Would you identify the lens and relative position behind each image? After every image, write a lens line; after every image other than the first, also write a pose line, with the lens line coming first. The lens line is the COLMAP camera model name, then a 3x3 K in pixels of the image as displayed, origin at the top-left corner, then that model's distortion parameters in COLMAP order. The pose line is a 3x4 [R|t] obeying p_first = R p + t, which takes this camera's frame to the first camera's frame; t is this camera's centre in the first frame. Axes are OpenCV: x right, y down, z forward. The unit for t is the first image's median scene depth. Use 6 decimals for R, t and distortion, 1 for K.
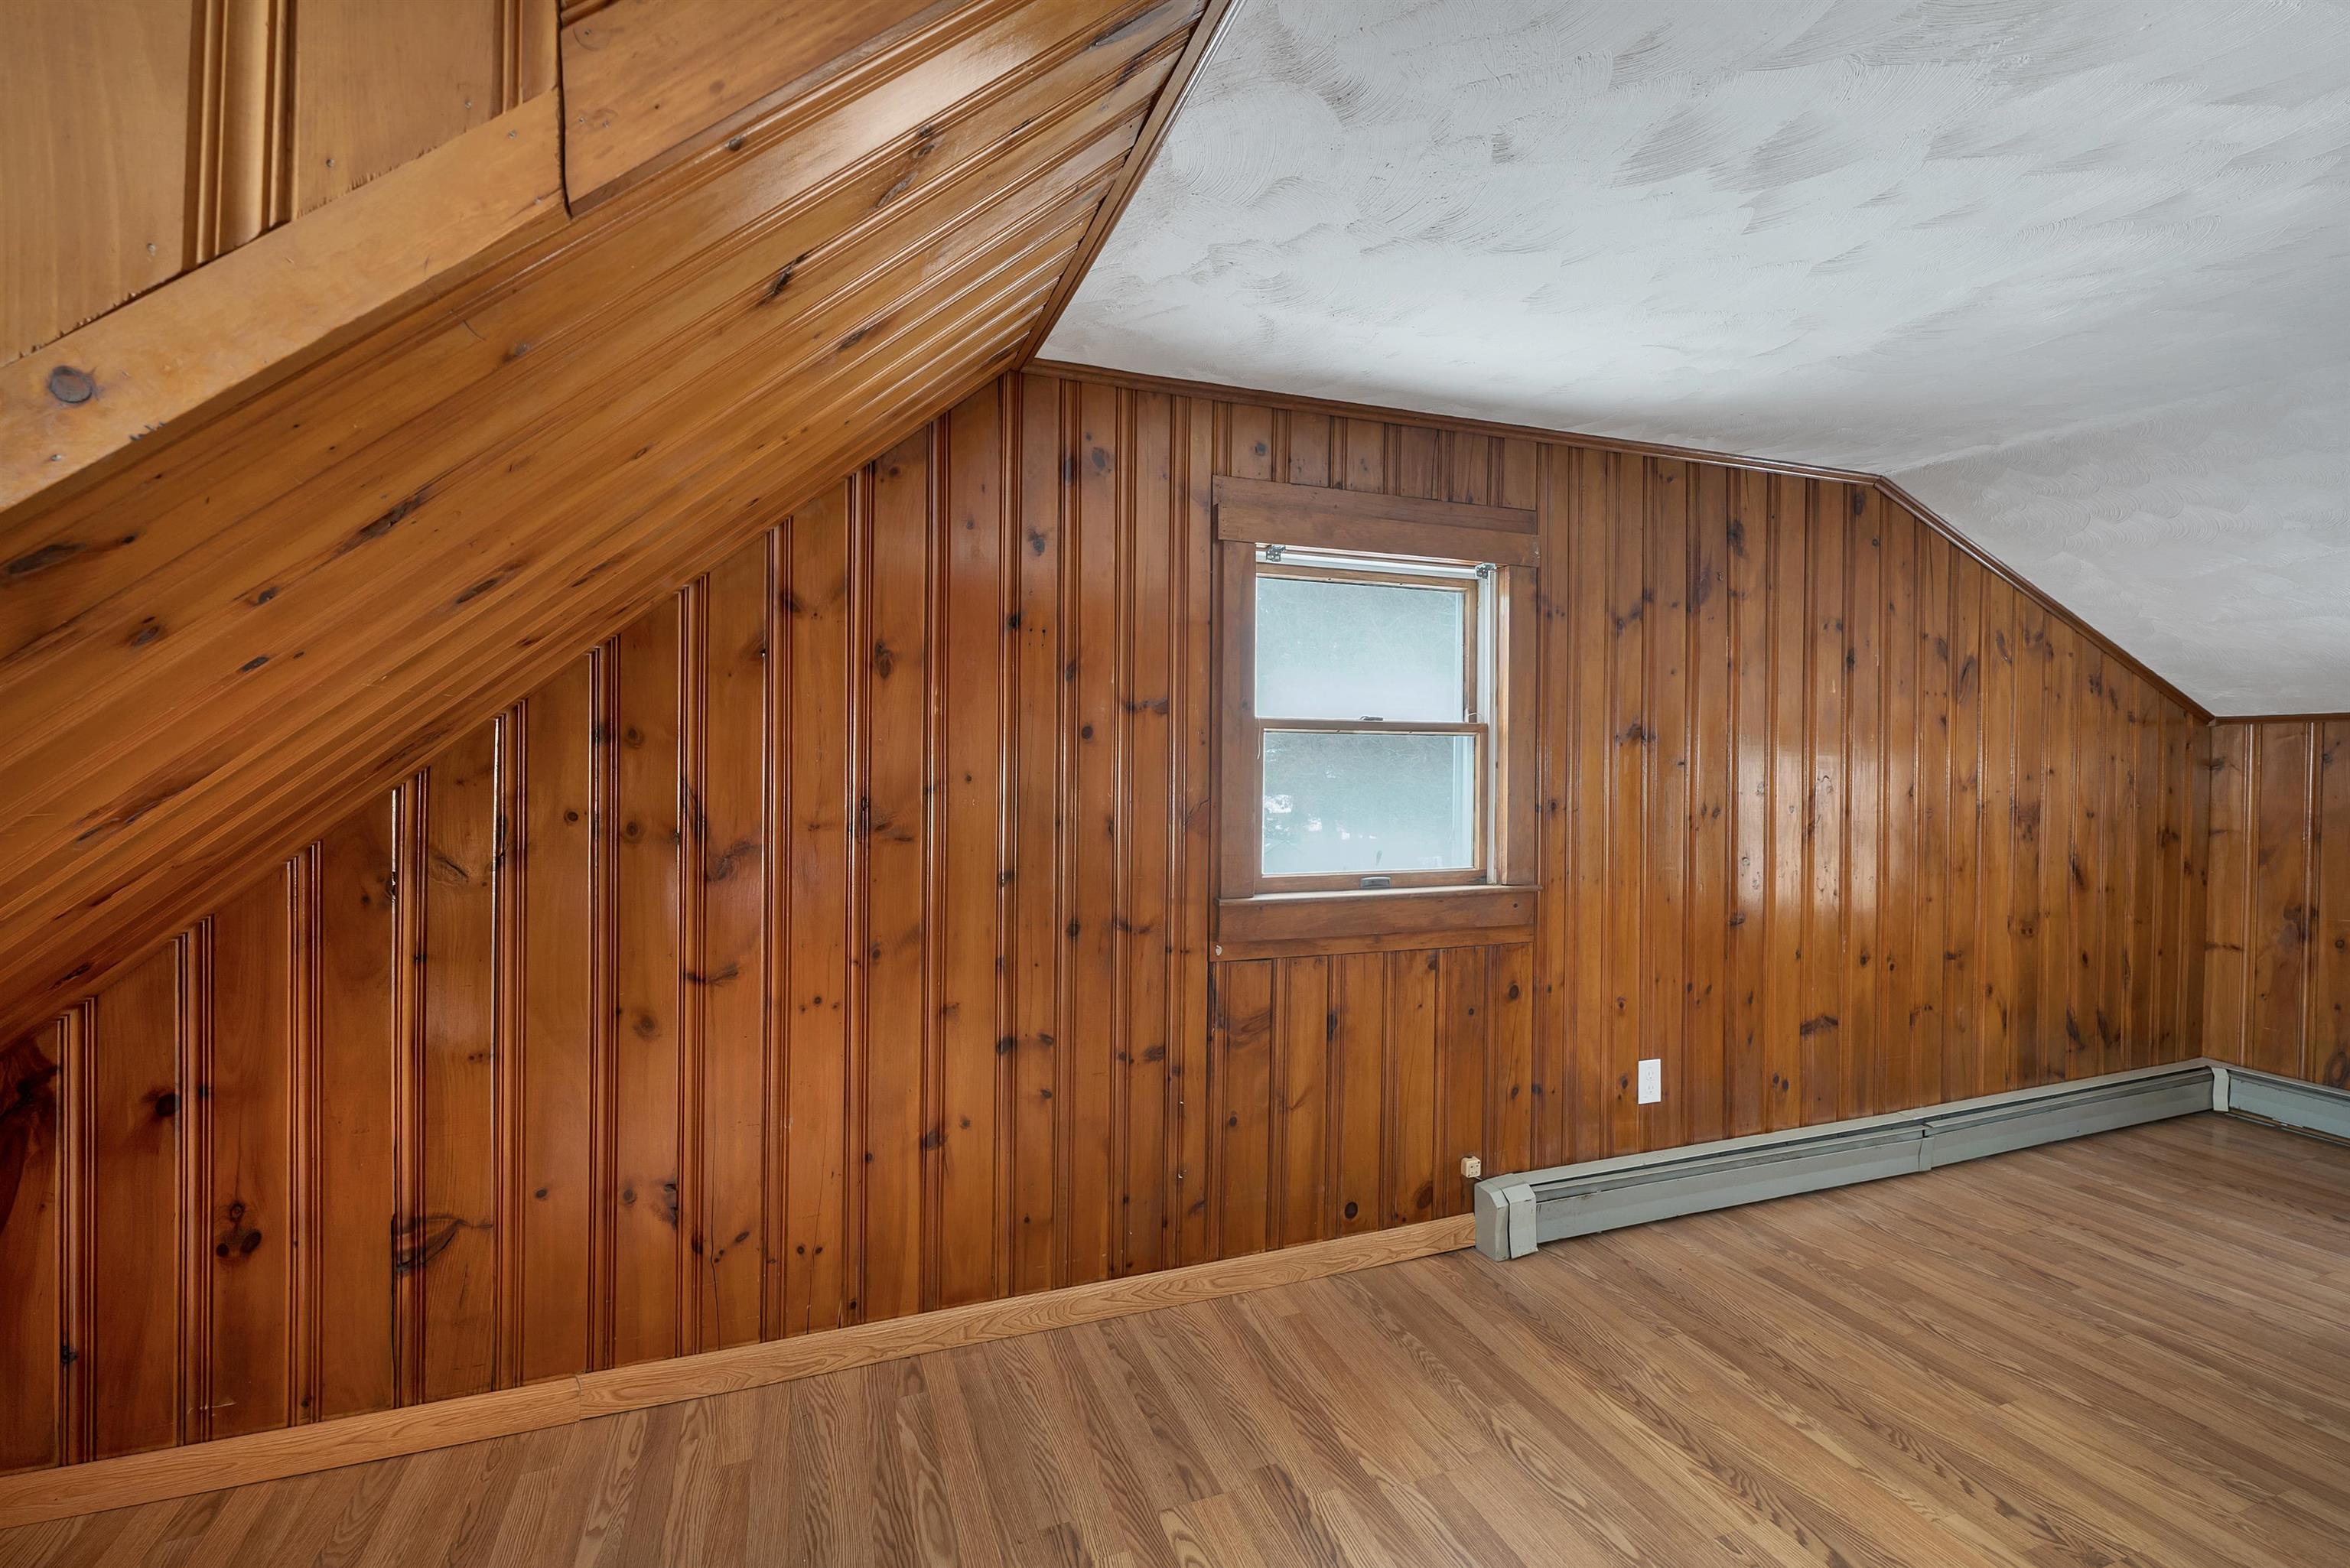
lens RADIAL K [[1013.4, 0, 1170.6], [0, 1013.4, 761.6], [0, 0, 1]] dist [-0.000399, -0.000397]
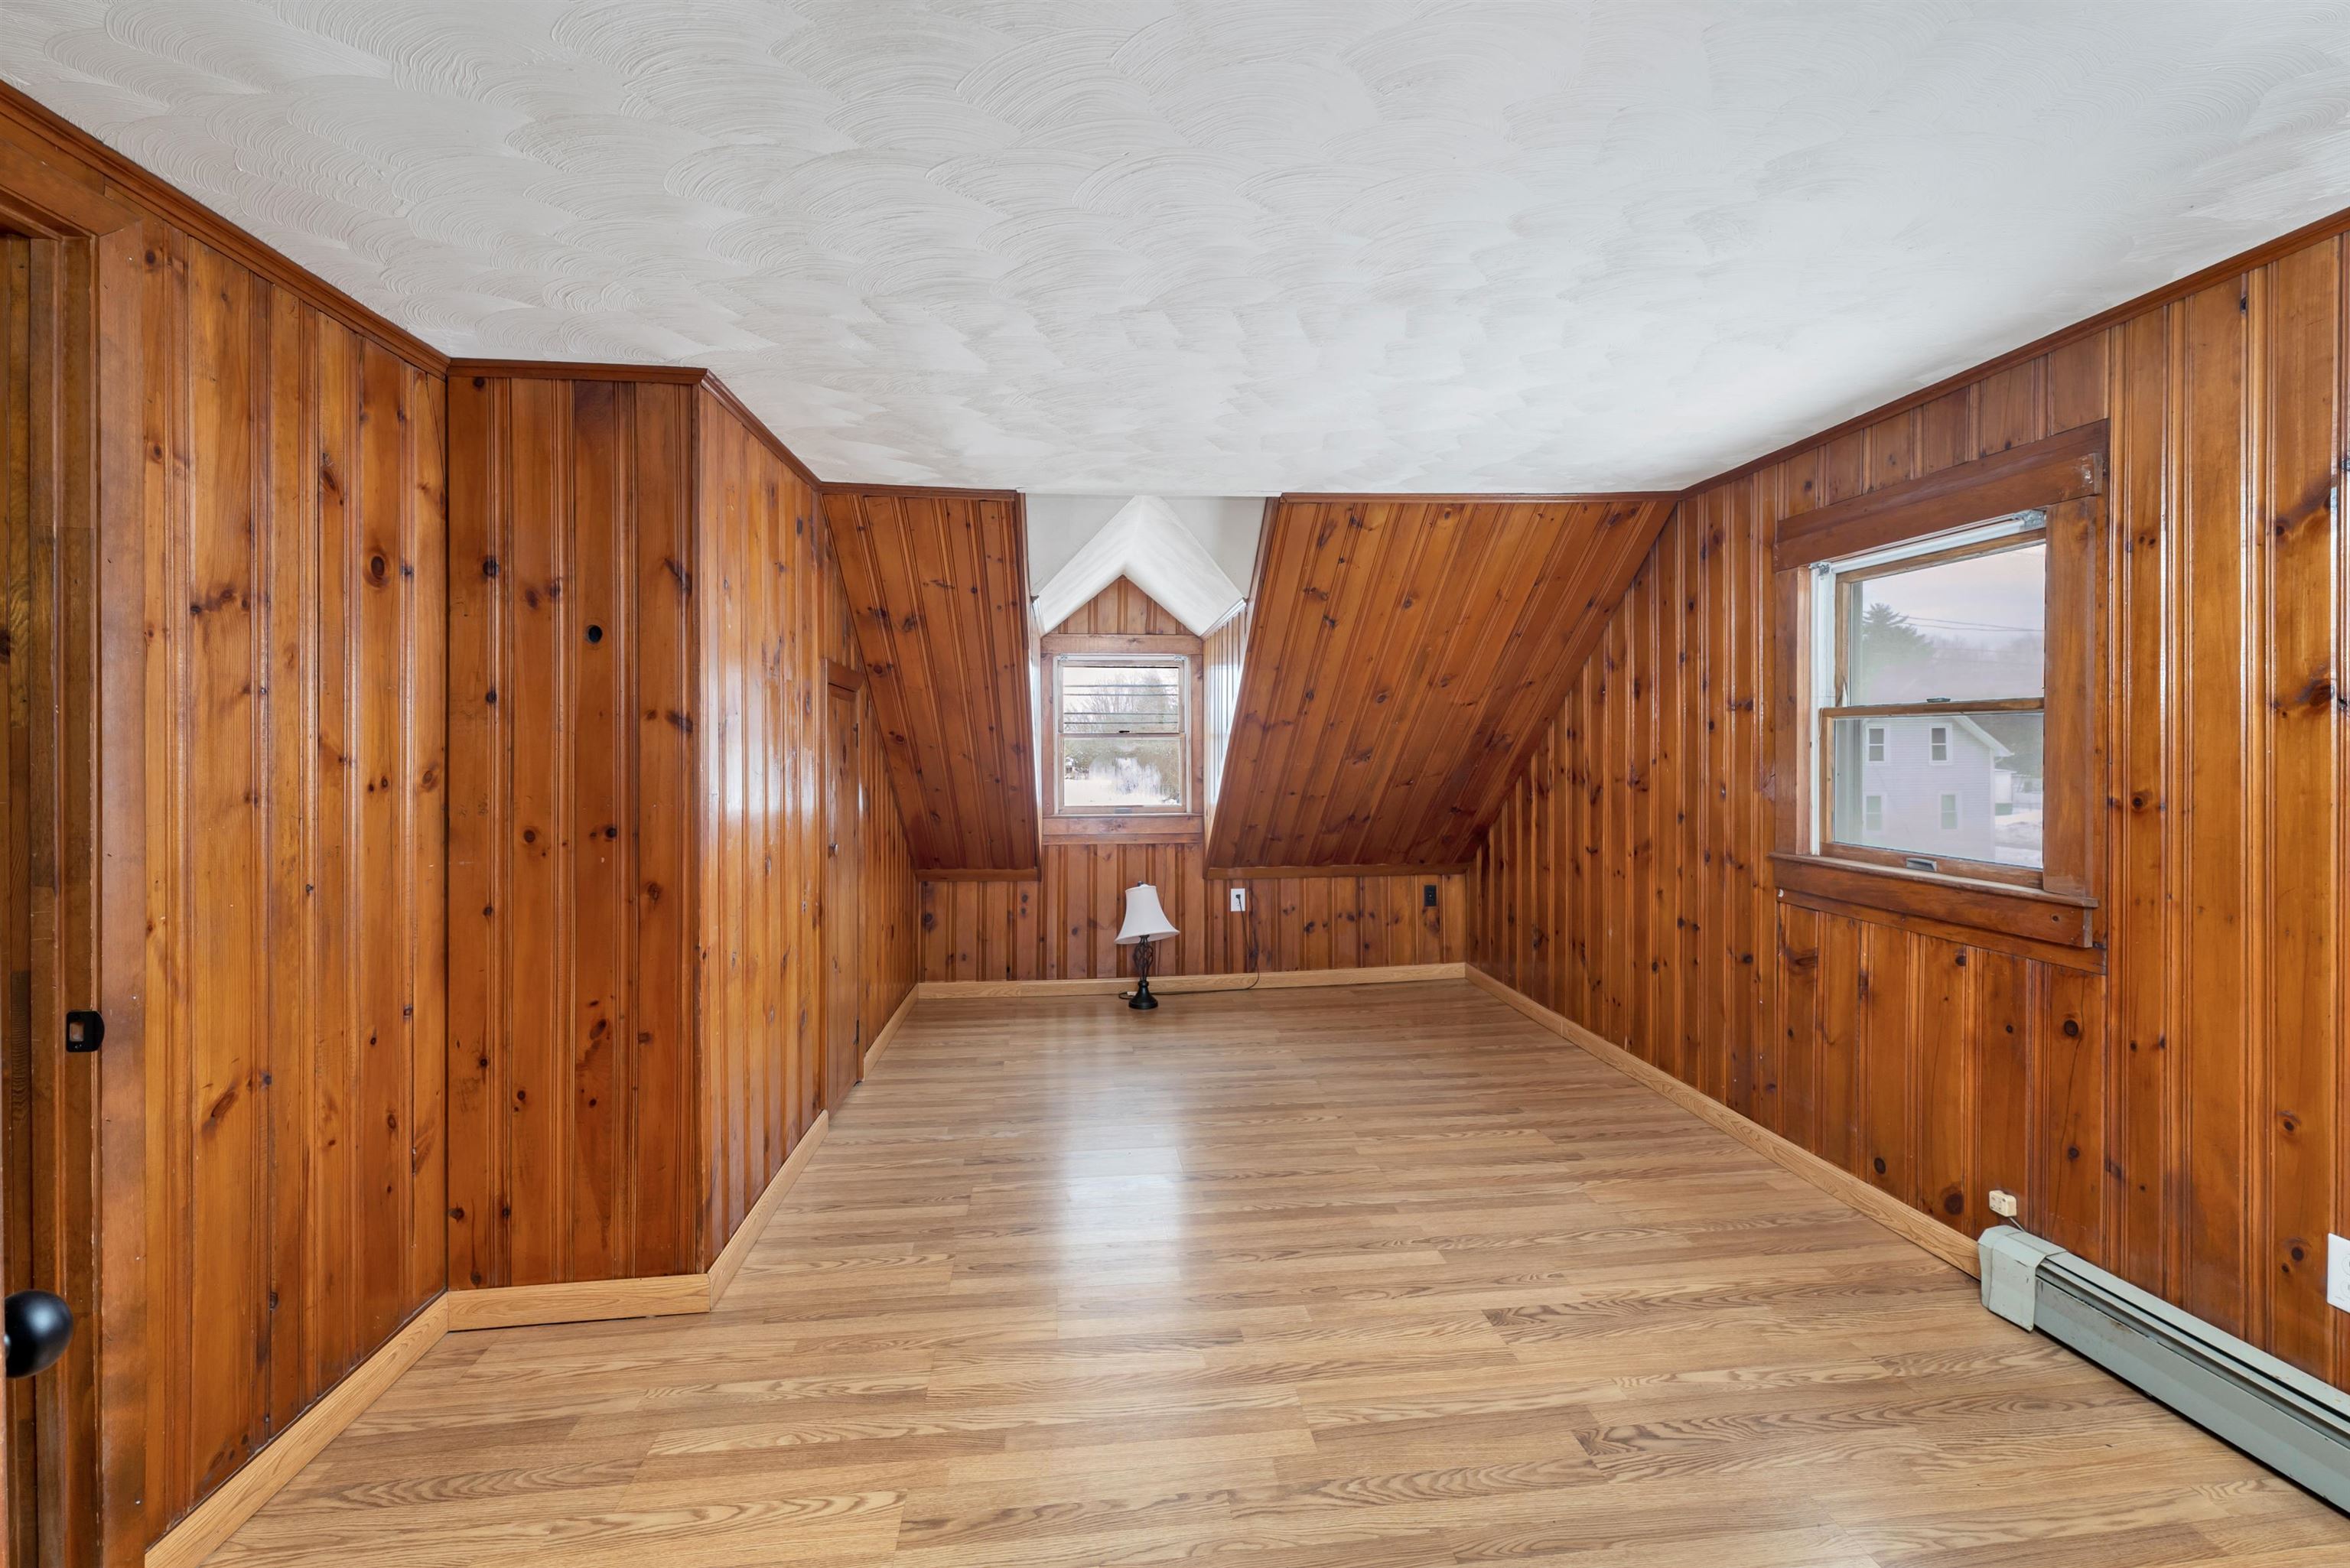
lens RADIAL K [[972.4, 0, 1168.4], [0, 972.4, 757.3], [0, 0, 1]] dist [0.000339, 0.000048]
pose [[-0.244025, 0.007160, -0.969743, 1.345425], [-0.001801, 0.999968, 0.007836, 0.007355], [0.969767, 0.003659, -0.244004, 0.522485]]
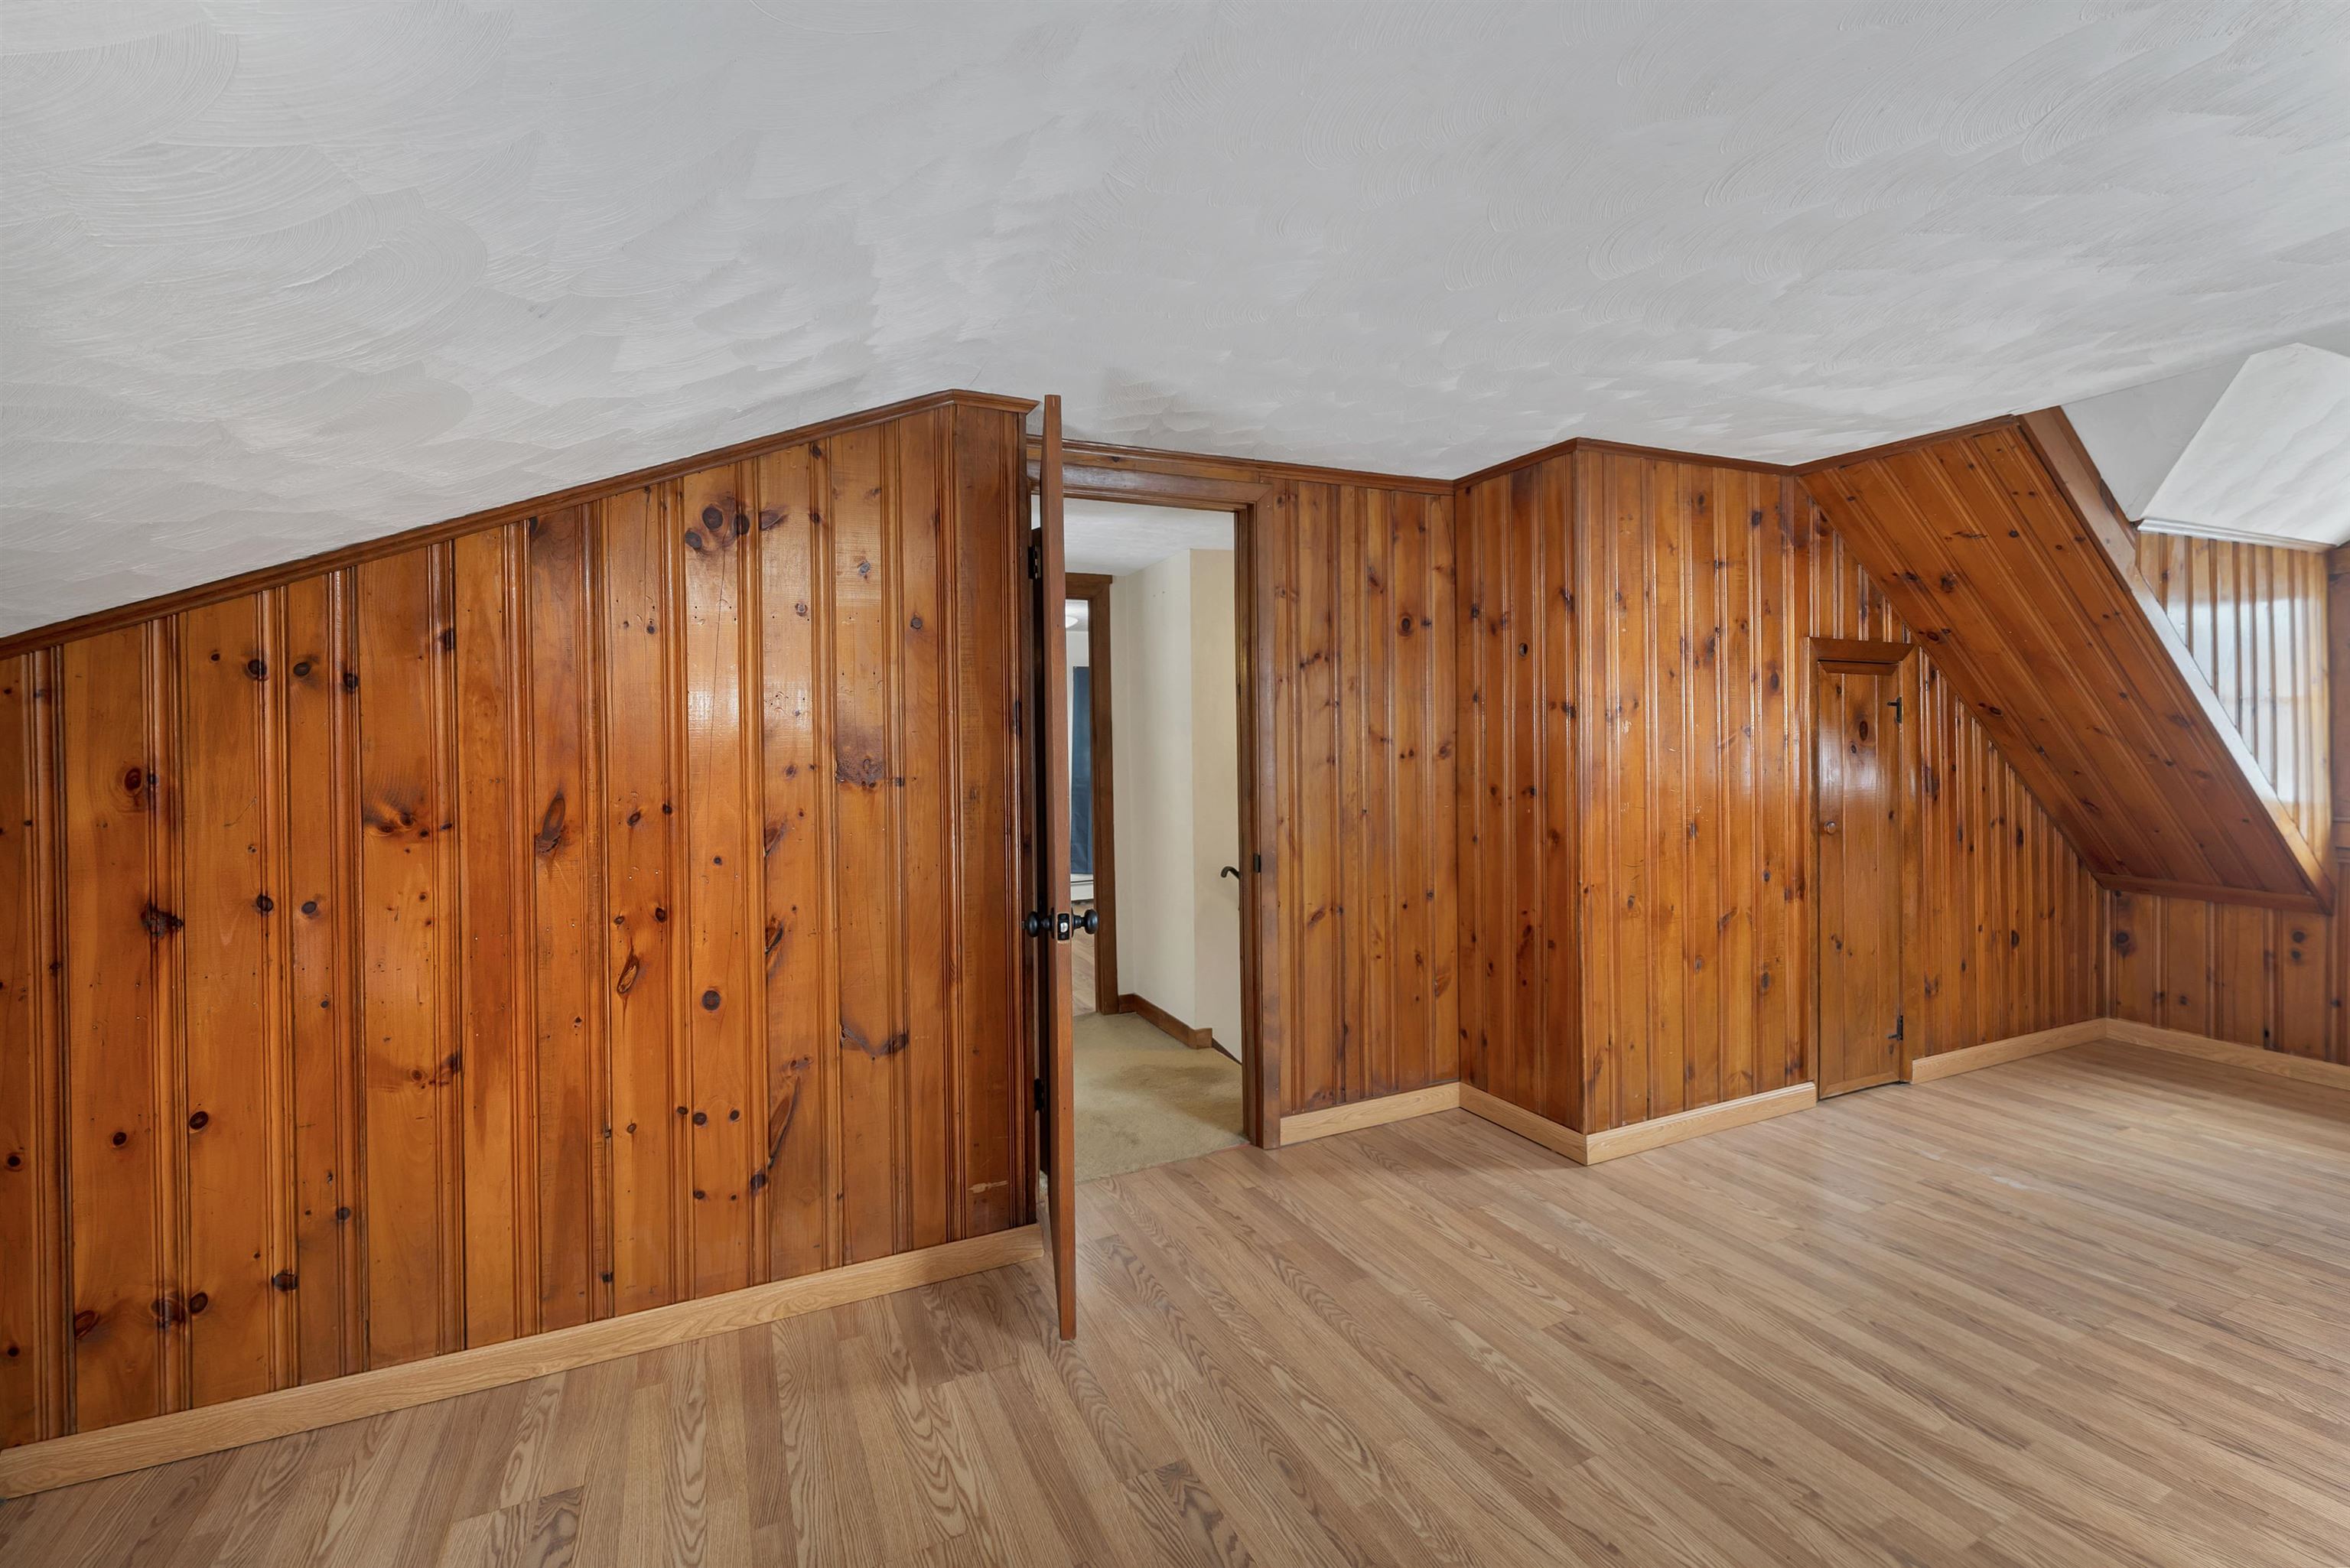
lens RADIAL K [[1000.2, 0, 1178.3], [0, 1000.2, 742.1], [0, 0, 1]] dist [0.000482, -0.000062]
pose [[-0.996561, 0.015371, -0.081424, 1.162269], [0.014713, 0.999854, 0.008668, 0.004062], [0.081545, 0.007440, -0.996642, 1.024340]]
